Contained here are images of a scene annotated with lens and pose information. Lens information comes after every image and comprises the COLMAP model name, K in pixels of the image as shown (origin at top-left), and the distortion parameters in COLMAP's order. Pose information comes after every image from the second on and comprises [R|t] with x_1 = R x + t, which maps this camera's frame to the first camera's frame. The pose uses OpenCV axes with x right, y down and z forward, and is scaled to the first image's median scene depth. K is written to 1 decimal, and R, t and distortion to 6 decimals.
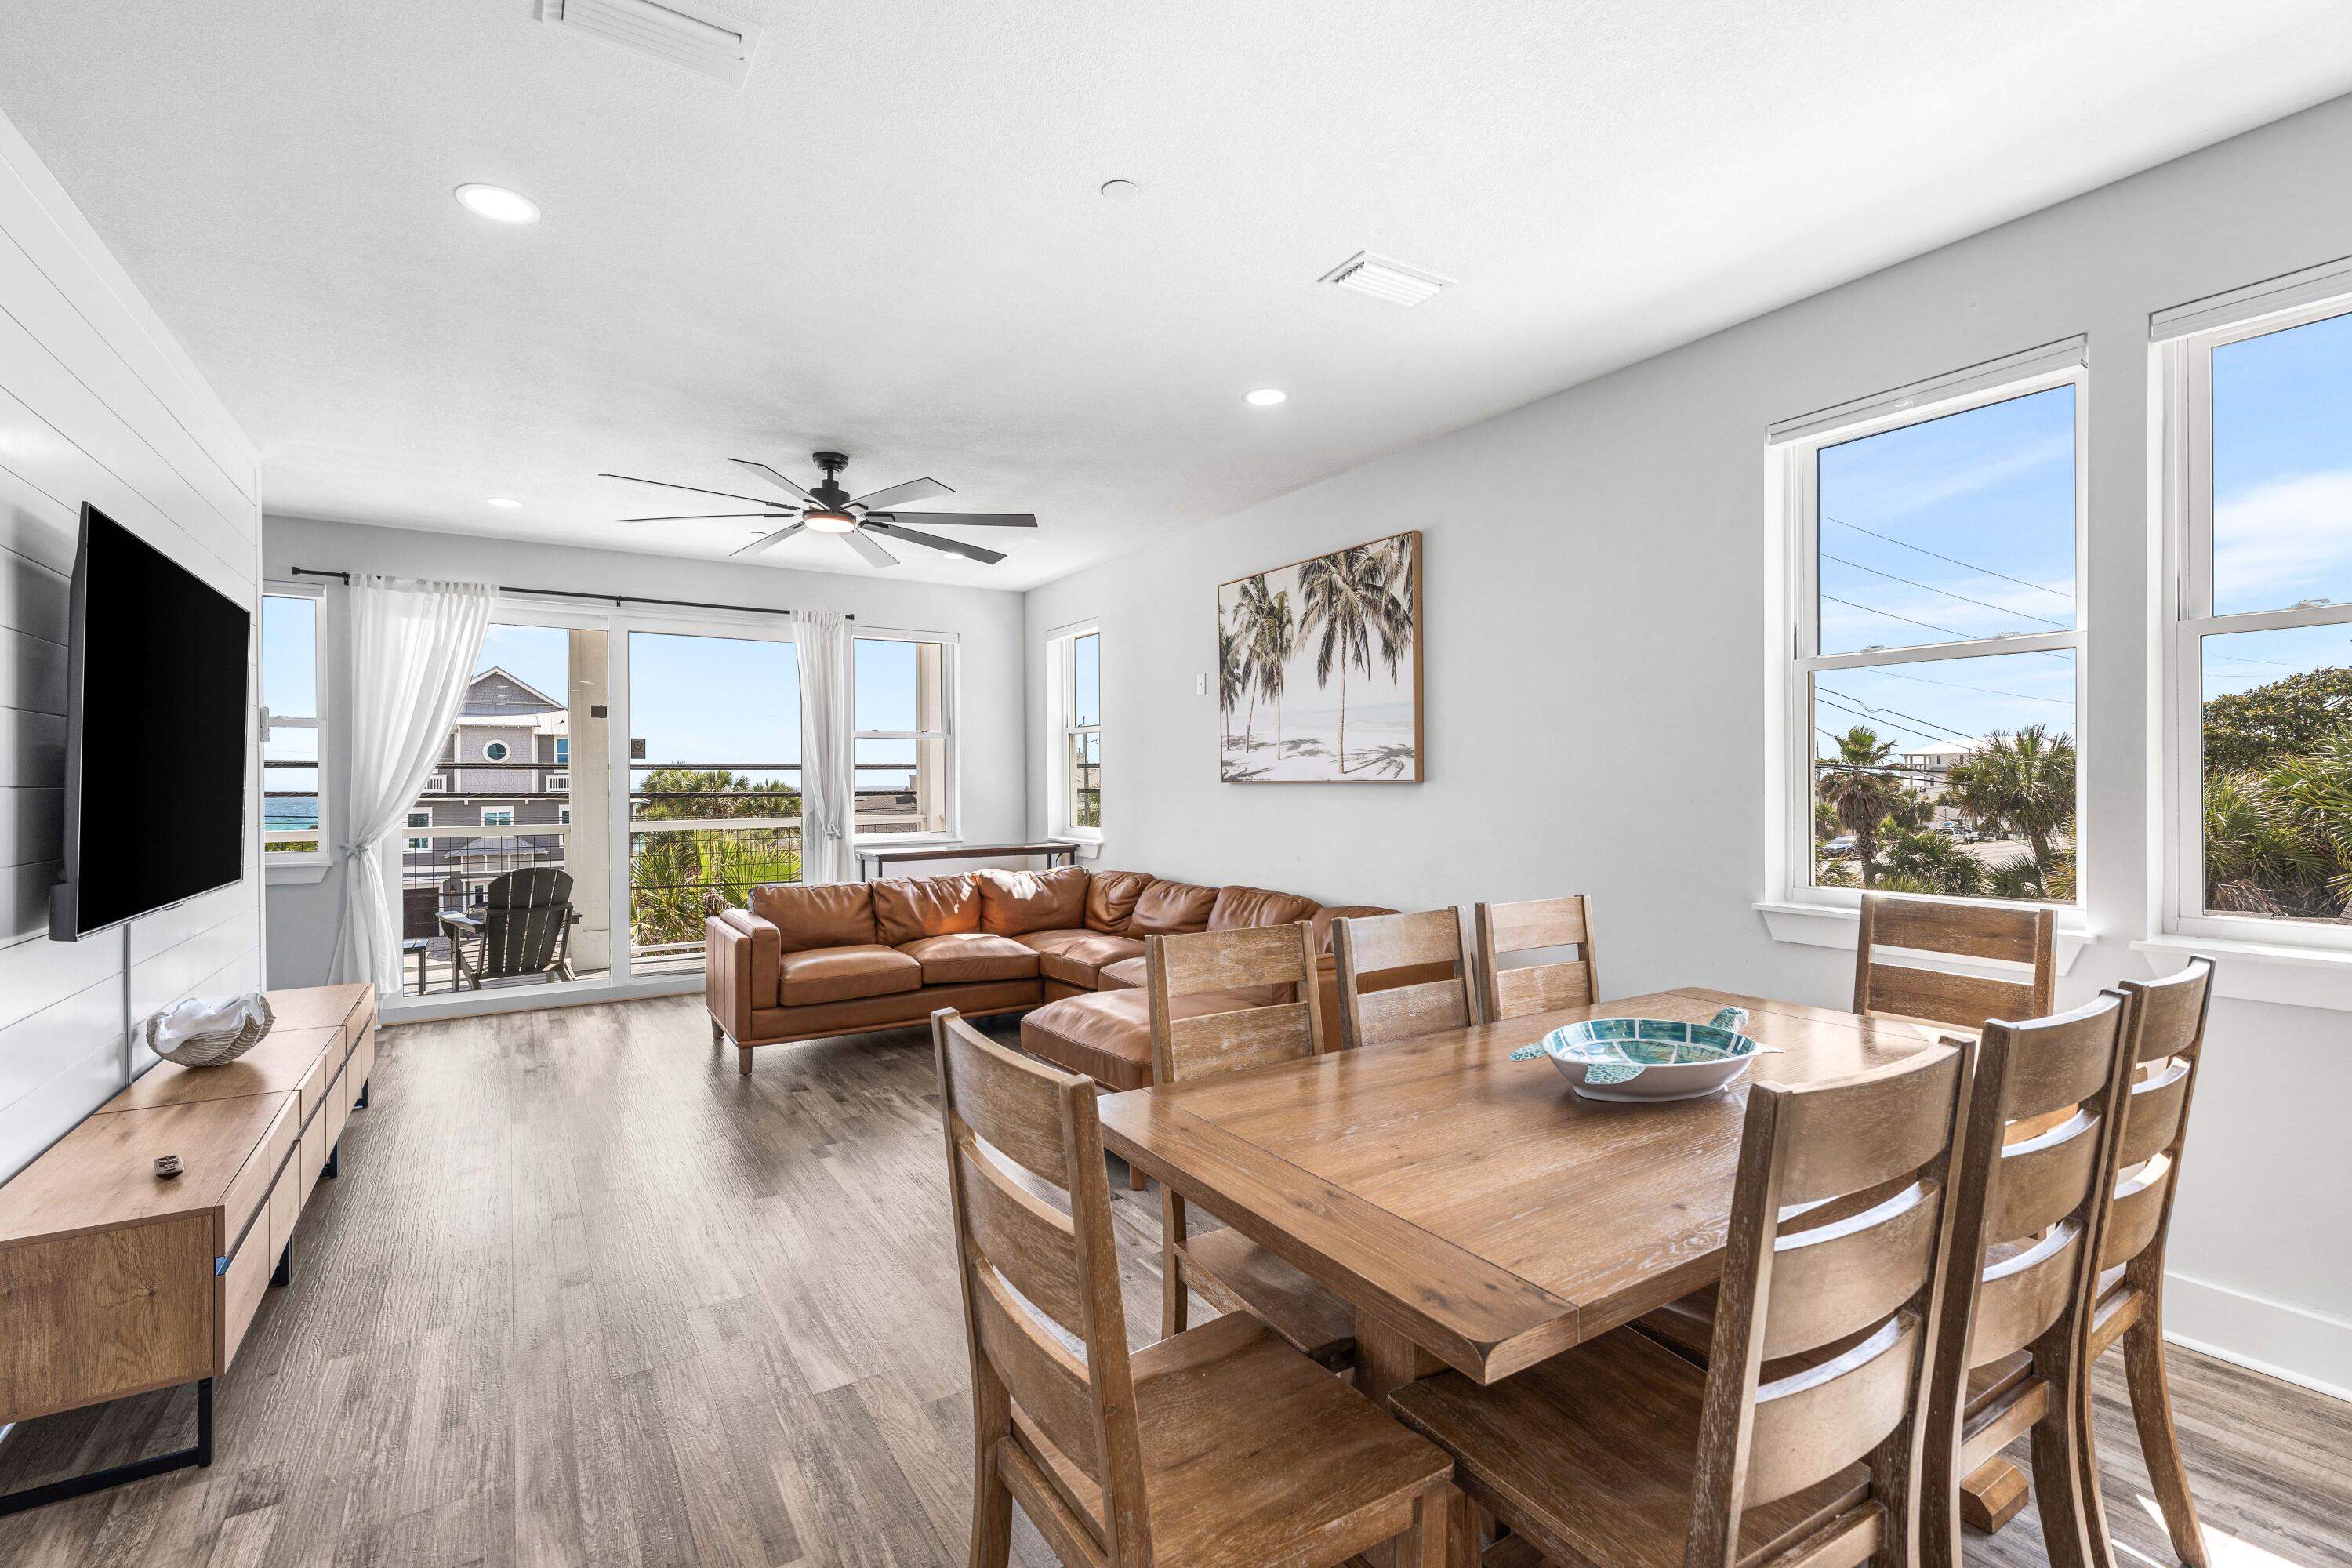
lens RADIAL K [[1032.3, 0, 1172.4], [0, 1032.3, 785.5], [0, 0, 1]] dist [-0.000633, -0.000247]
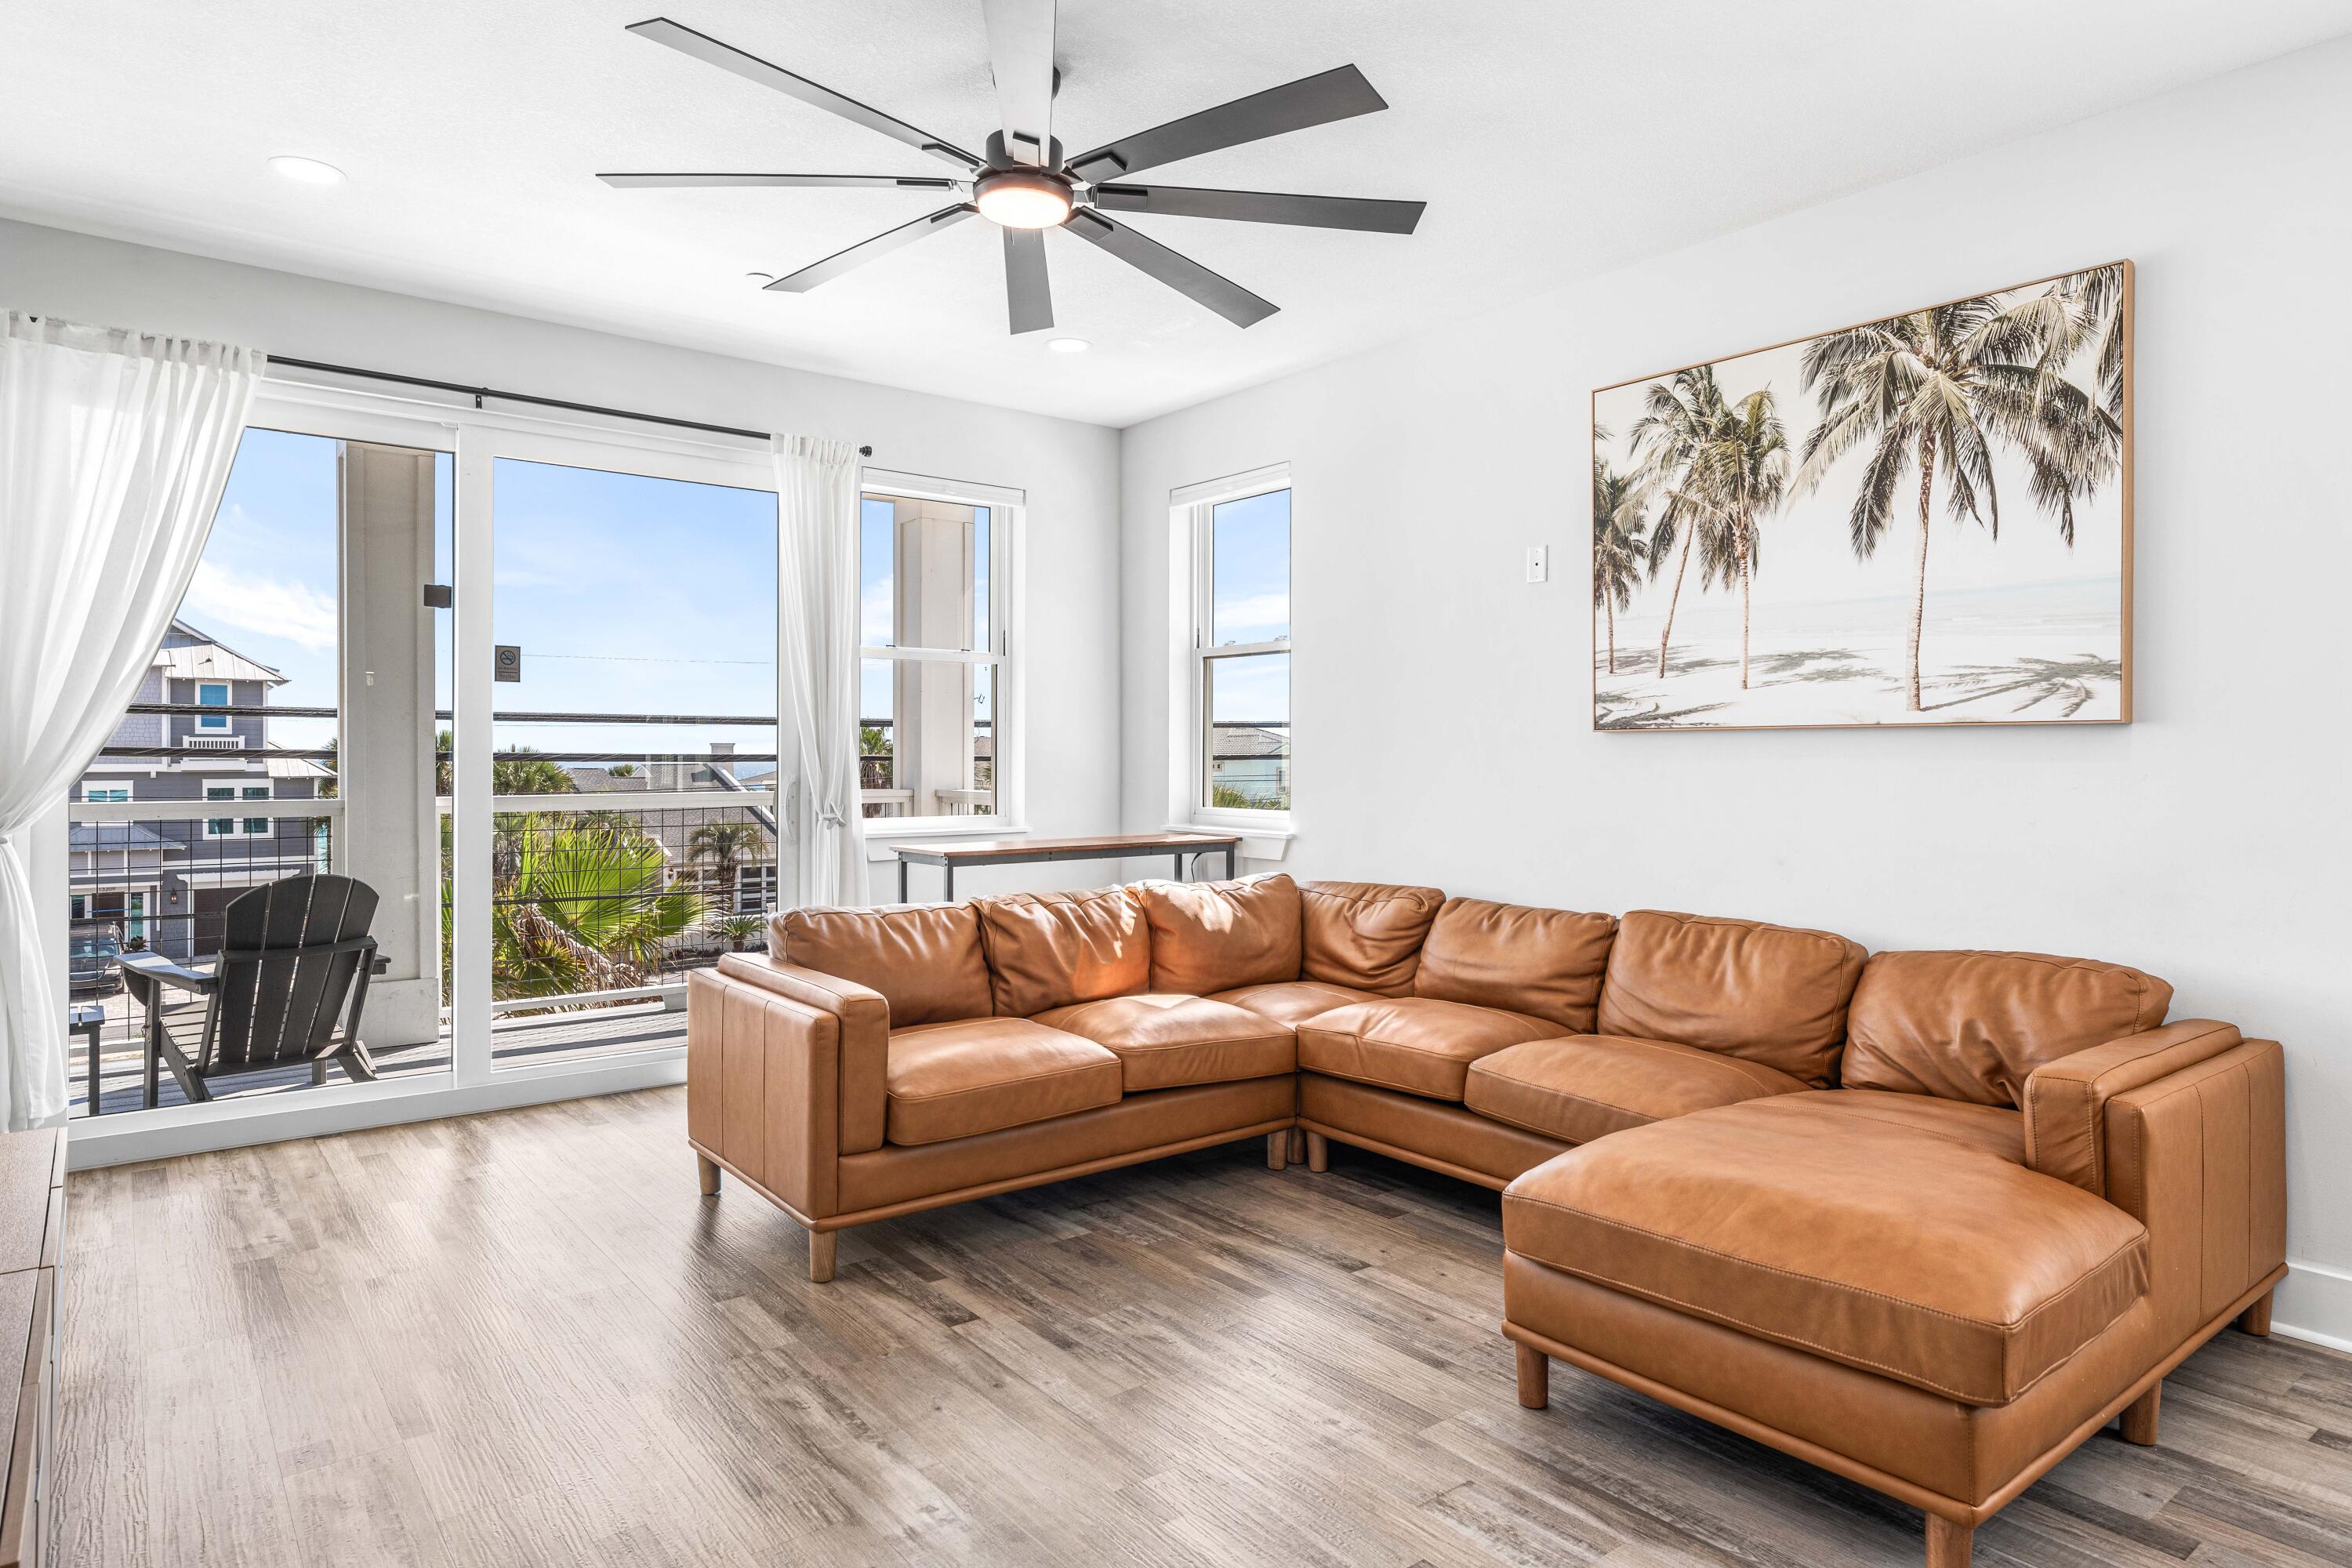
lens RADIAL K [[1353.3, 0, 1172.4], [0, 1353.3, 763.8], [0, 0, 1]] dist [0.002568, 0.000695]
pose [[0.995614, 0.009010, 0.093123, -0.268932], [-0.009079, 0.999959, 0.000318, 0.018127], [-0.093116, -0.001162, 0.995655, 0.275183]]
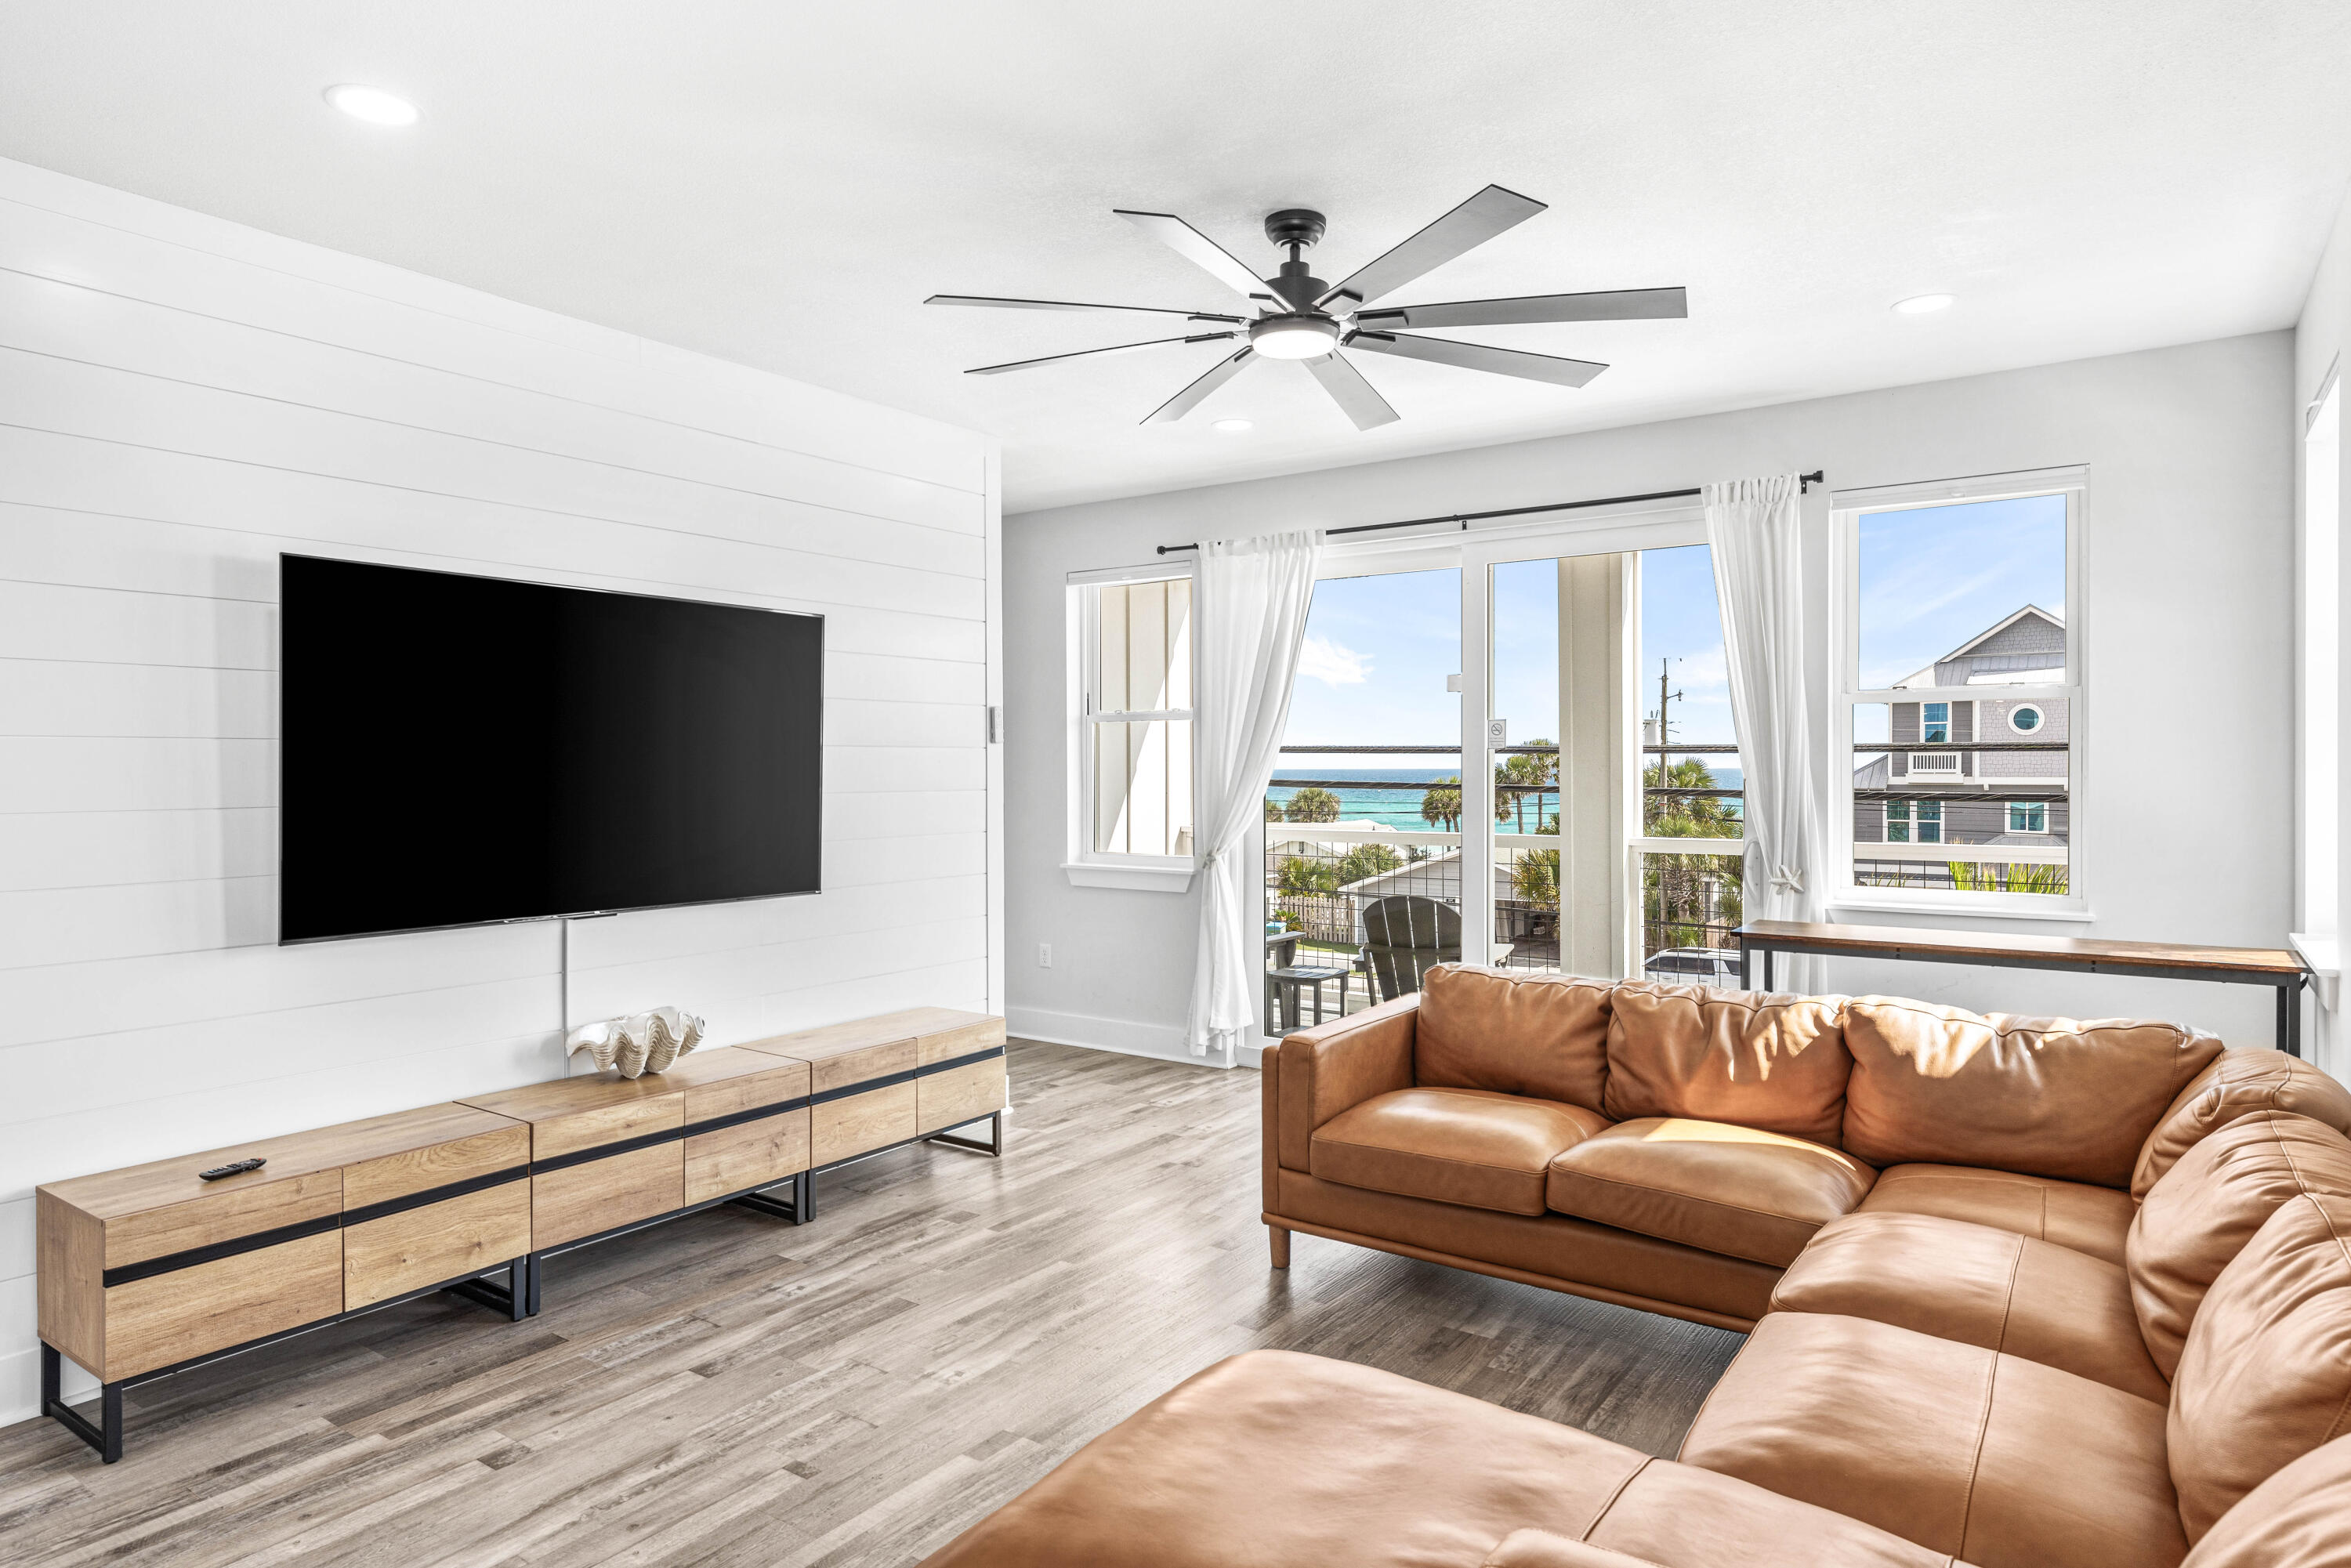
lens RADIAL K [[1368.9, 0, 1171.1], [0, 1368.9, 780.5], [0, 0, 1]] dist [0.002883, 0.002431]
pose [[0.375087, 0.014991, -0.926868, 0.282919], [-0.002523, 0.999882, 0.015151, -0.022255], [0.926986, -0.003344, 0.375081, 0.555250]]
